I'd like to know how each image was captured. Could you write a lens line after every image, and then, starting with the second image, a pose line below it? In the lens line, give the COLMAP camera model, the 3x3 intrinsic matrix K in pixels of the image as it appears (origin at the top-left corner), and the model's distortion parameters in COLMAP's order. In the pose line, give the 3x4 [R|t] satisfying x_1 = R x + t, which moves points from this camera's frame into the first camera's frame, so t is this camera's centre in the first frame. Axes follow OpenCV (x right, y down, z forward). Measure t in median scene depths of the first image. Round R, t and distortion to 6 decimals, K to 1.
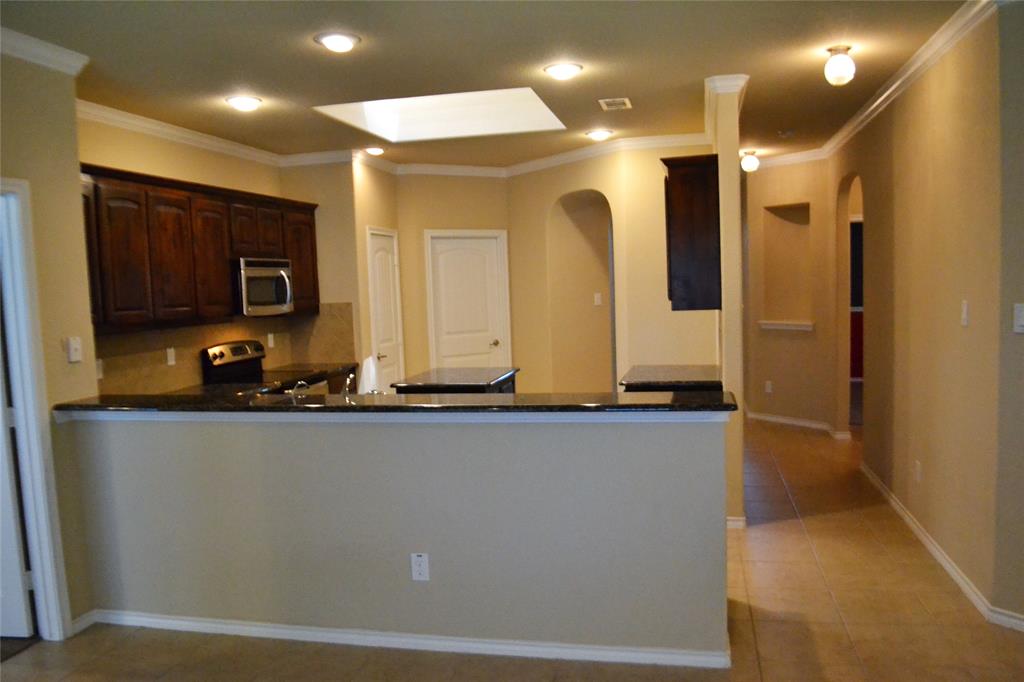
lens RADIAL K [[818.4, 0, 513.2], [0, 818.4, 354.8], [0, 0, 1]] dist [-0.081009, 0.007401]
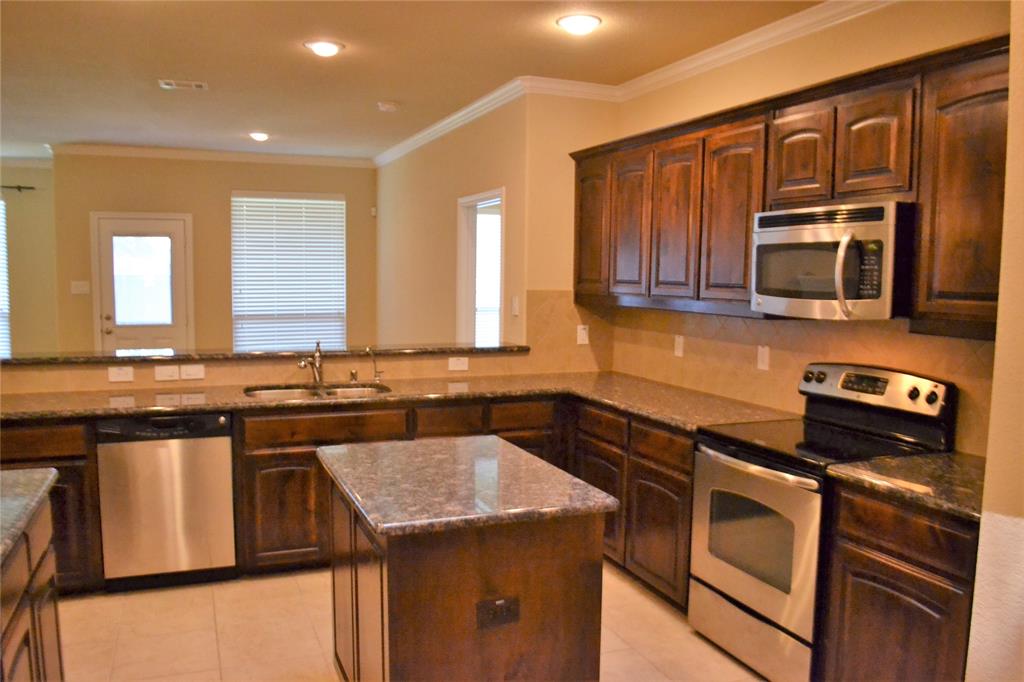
lens RADIAL K [[818.4, 0, 513.2], [0, 818.4, 354.8], [0, 0, 1]] dist [-0.081009, 0.007401]
pose [[-0.819797, 0.084236, -0.566425, 0.146590], [-0.033113, 0.980494, 0.193739, -0.119481], [0.571697, 0.177582, -0.801017, 1.310448]]
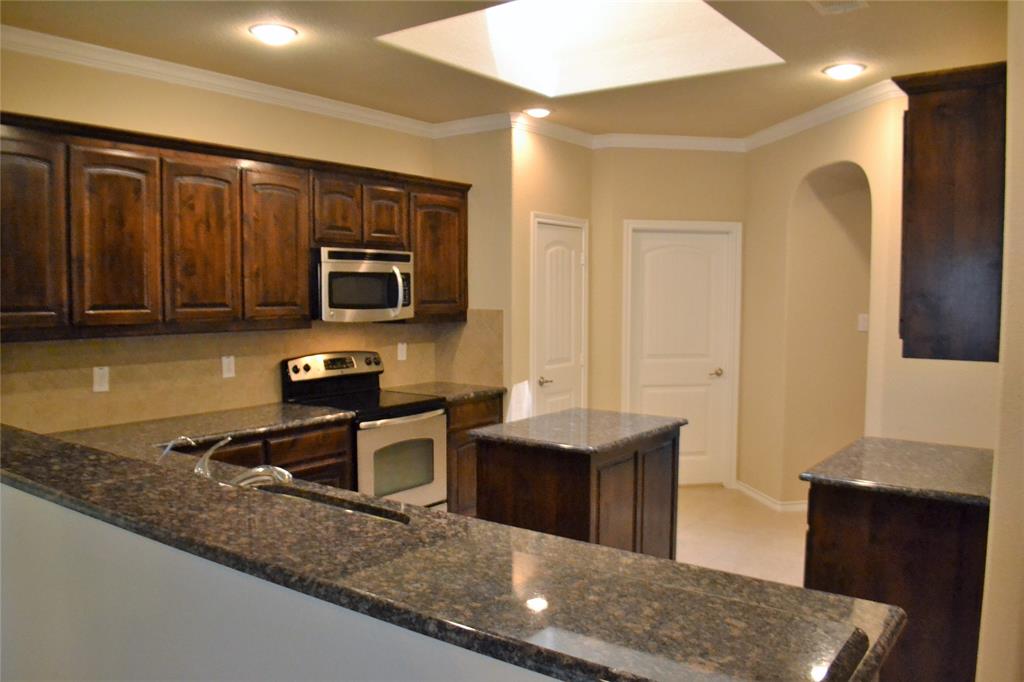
lens RADIAL K [[813.5, 0, 512.0], [0, 813.5, 341.0], [0, 0, 1]] dist [-0.074138, 0.001402]
pose [[0.914518, 0.063498, -0.399530, 0.140099], [-0.071498, 0.997428, -0.005134, -0.036113], [0.398176, 0.033261, 0.916706, 0.339554]]
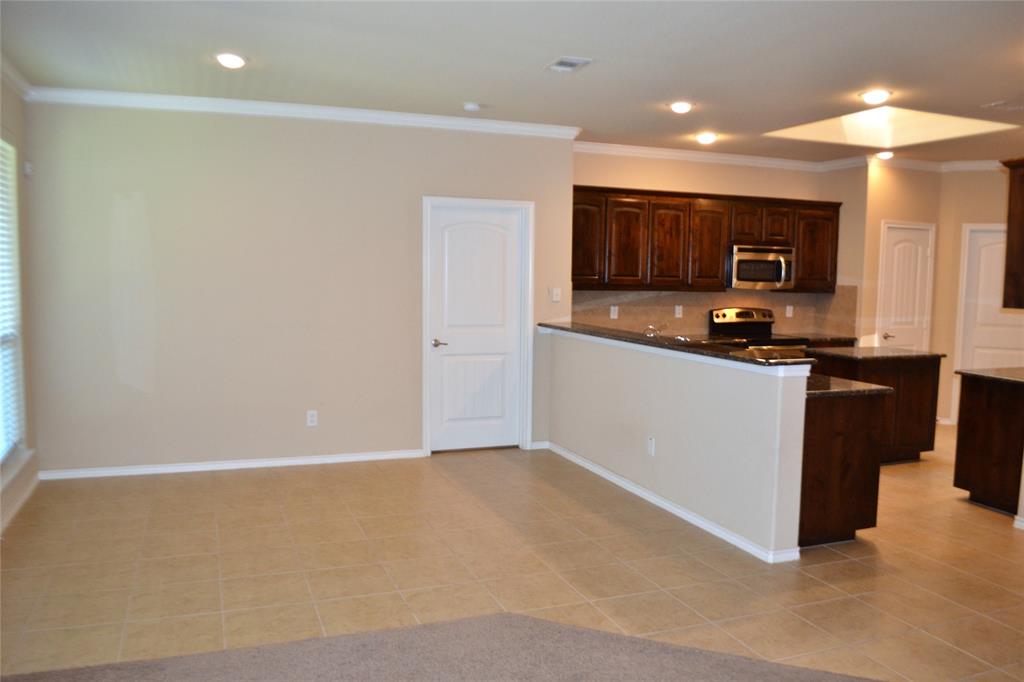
lens RADIAL K [[792.7, 0, 512.0], [0, 792.7, 341.0], [0, 0, 1]] dist [-0.068010, 0.000816]
pose [[0.546510, 0.119971, -0.828815, 0.544327], [-0.112120, 0.991258, 0.069554, -0.009547], [0.829913, 0.054915, 0.555184, -0.036251]]
